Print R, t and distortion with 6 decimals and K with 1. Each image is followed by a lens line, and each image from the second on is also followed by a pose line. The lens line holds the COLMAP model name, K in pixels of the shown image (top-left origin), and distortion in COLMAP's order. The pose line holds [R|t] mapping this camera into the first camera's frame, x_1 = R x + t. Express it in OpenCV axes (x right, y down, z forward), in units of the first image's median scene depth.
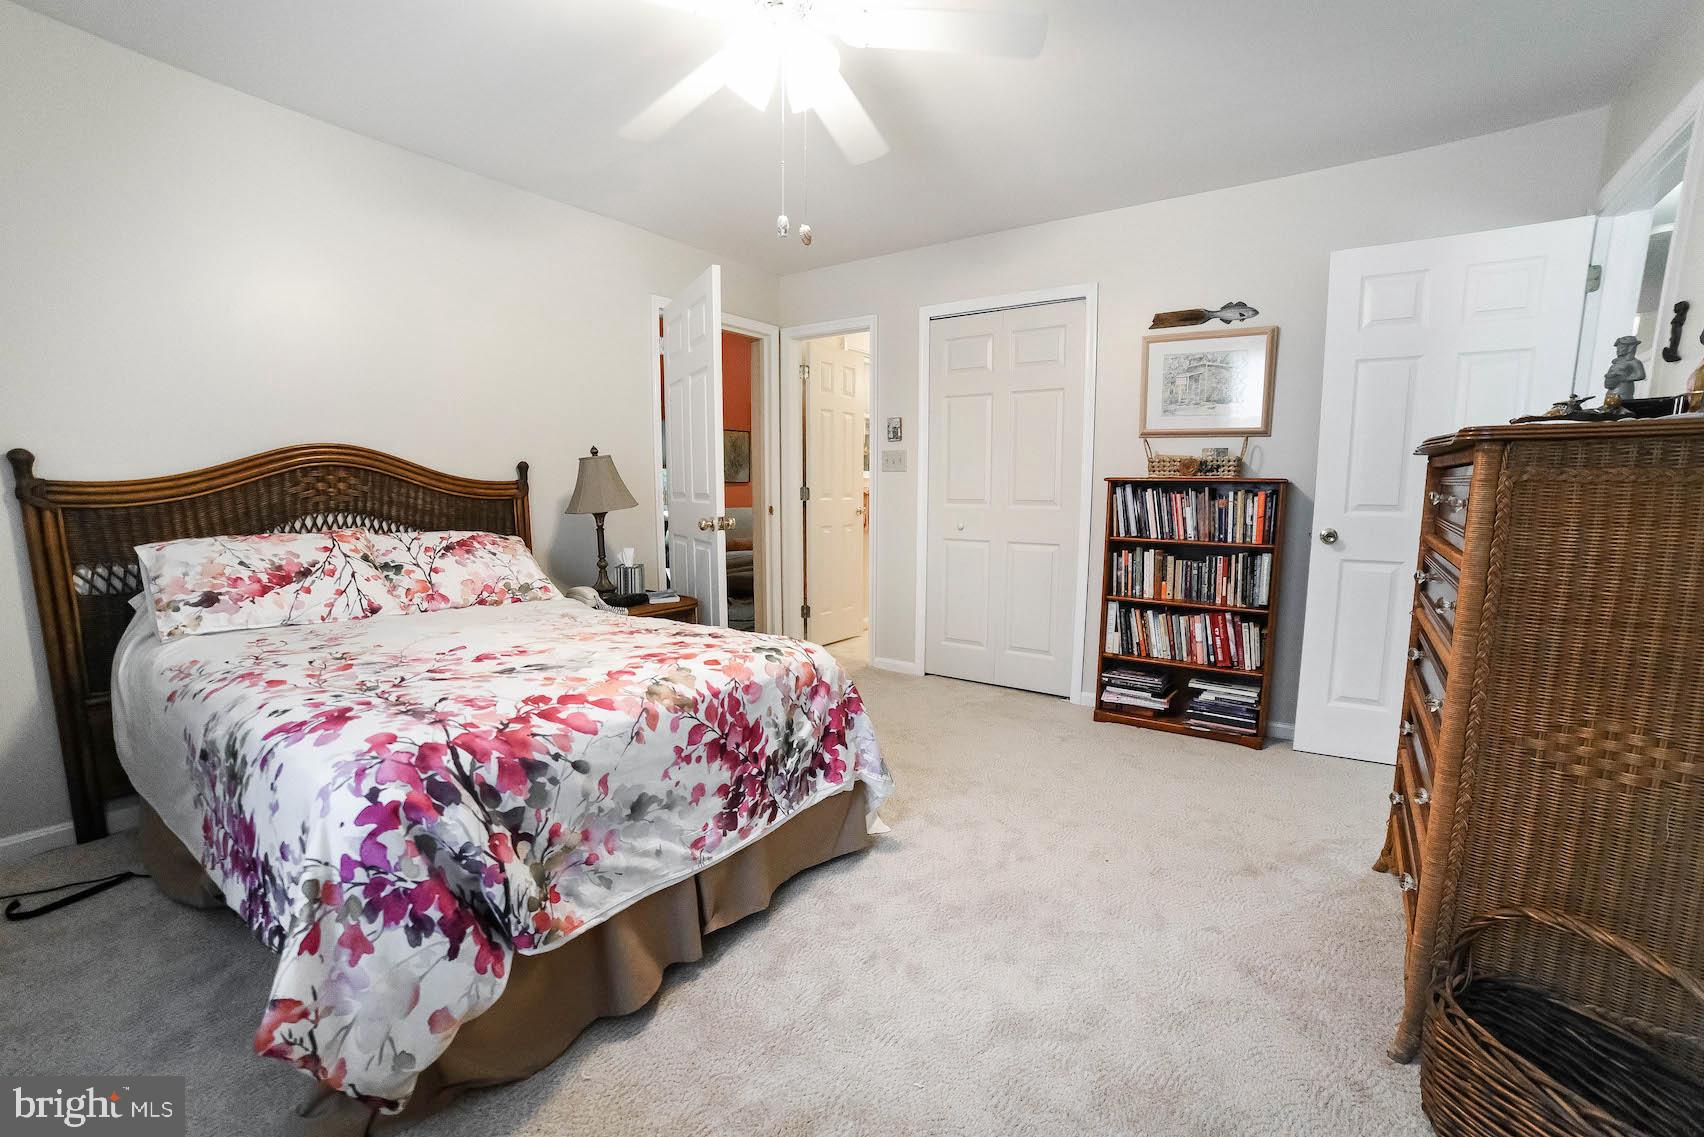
lens RADIAL K [[696.4, 0, 856.5], [0, 696.4, 584.2], [0, 0, 1]] dist [-0.088021, 0.032485]
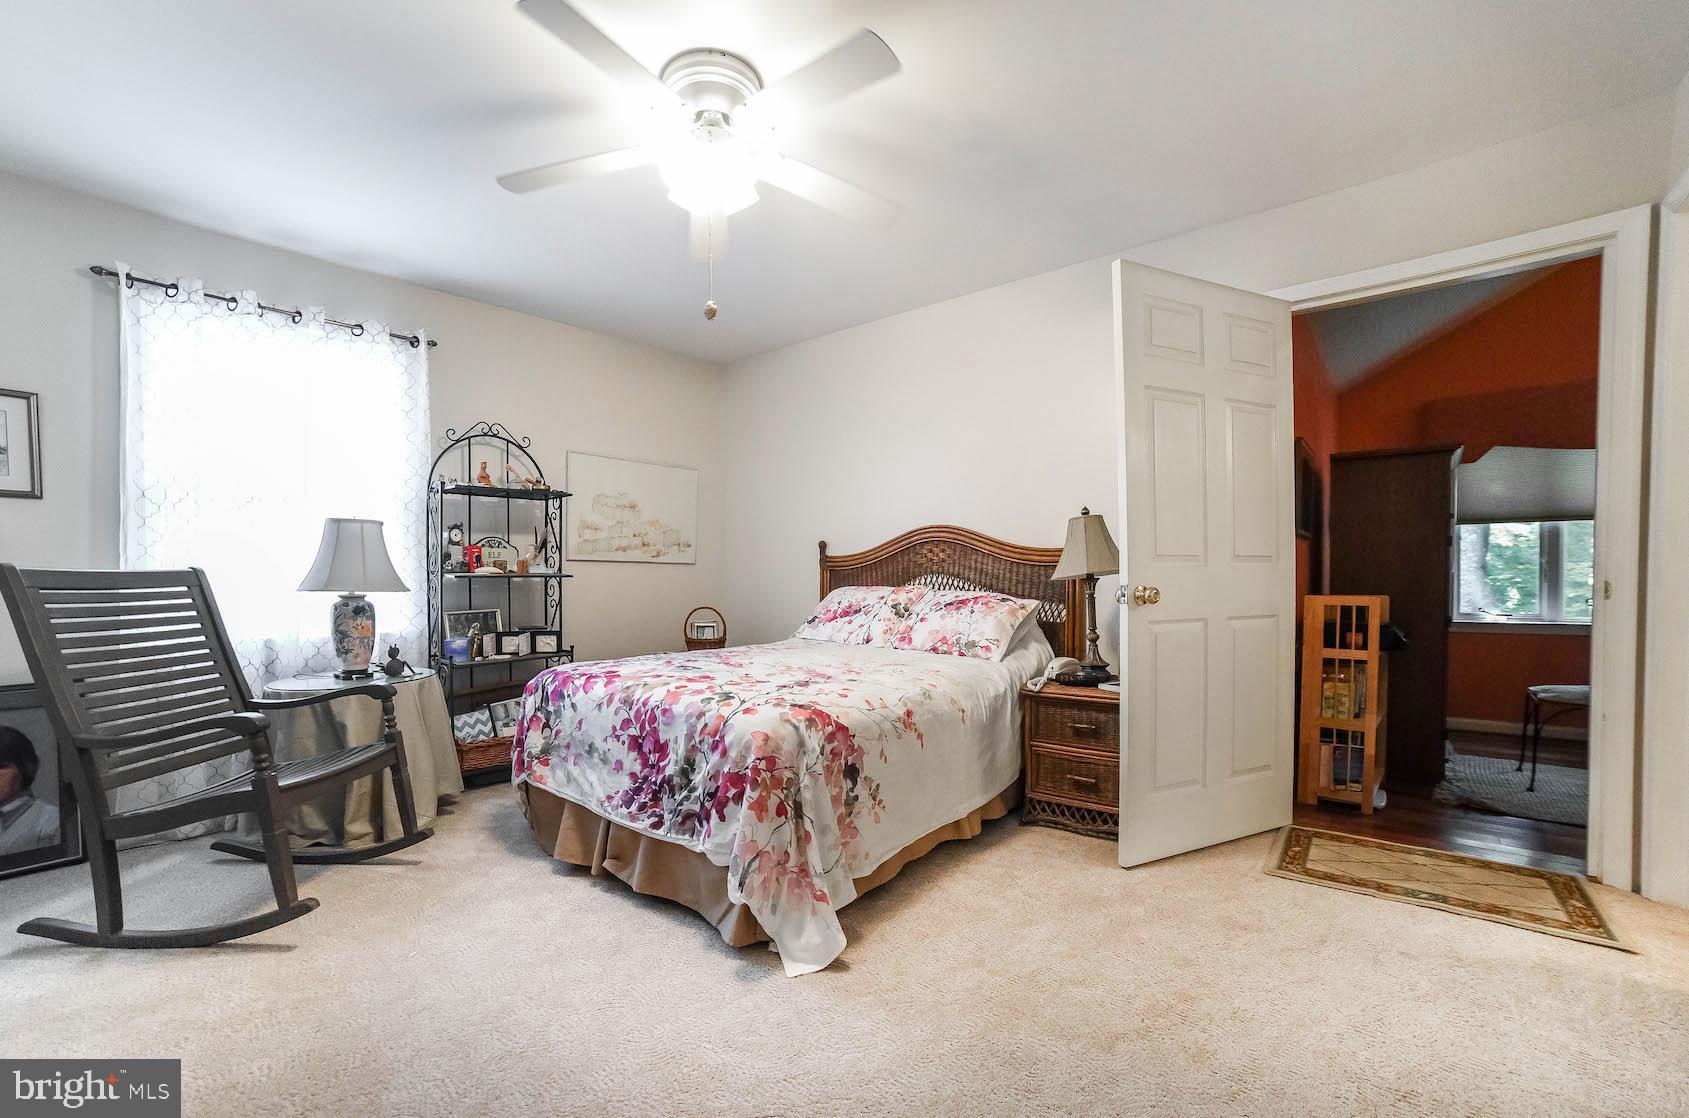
lens RADIAL K [[731.2, 0, 845.2], [0, 731.2, 603.3], [0, 0, 1]] dist [-0.054524, 0.000138]
pose [[-0.084295, 0.033471, -0.995879, 1.093181], [-0.128018, 0.990789, 0.044136, -0.135967], [0.988183, 0.131211, -0.079234, 1.404383]]
